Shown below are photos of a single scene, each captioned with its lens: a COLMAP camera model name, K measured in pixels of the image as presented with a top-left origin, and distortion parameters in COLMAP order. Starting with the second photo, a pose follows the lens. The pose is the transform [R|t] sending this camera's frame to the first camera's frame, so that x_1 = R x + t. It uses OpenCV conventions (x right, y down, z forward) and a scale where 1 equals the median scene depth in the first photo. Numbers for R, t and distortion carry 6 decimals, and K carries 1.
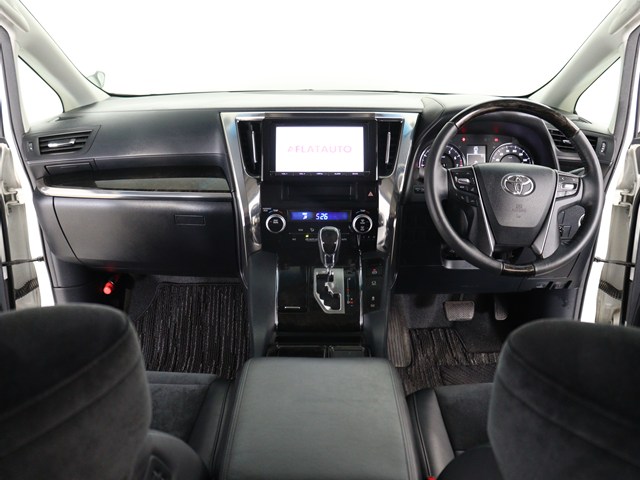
lens RADIAL K [[700.8, 0, 320.2], [0, 700.8, 239.6], [0, 0, 1]] dist [-0.177365, 0.000000]
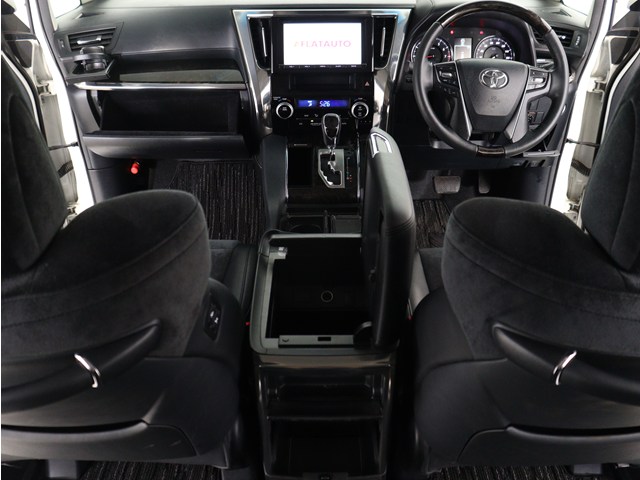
lens RADIAL K [[700.8, 0, 320.9], [0, 700.8, 240.8], [0, 0, 1]] dist [-0.177365, 0.000000]
pose [[0.999973, -0.007163, -0.001525, -0.003594], [0.007321, 0.982715, 0.184980, -0.022504], [0.000174, -0.184986, 0.982741, -0.154292]]
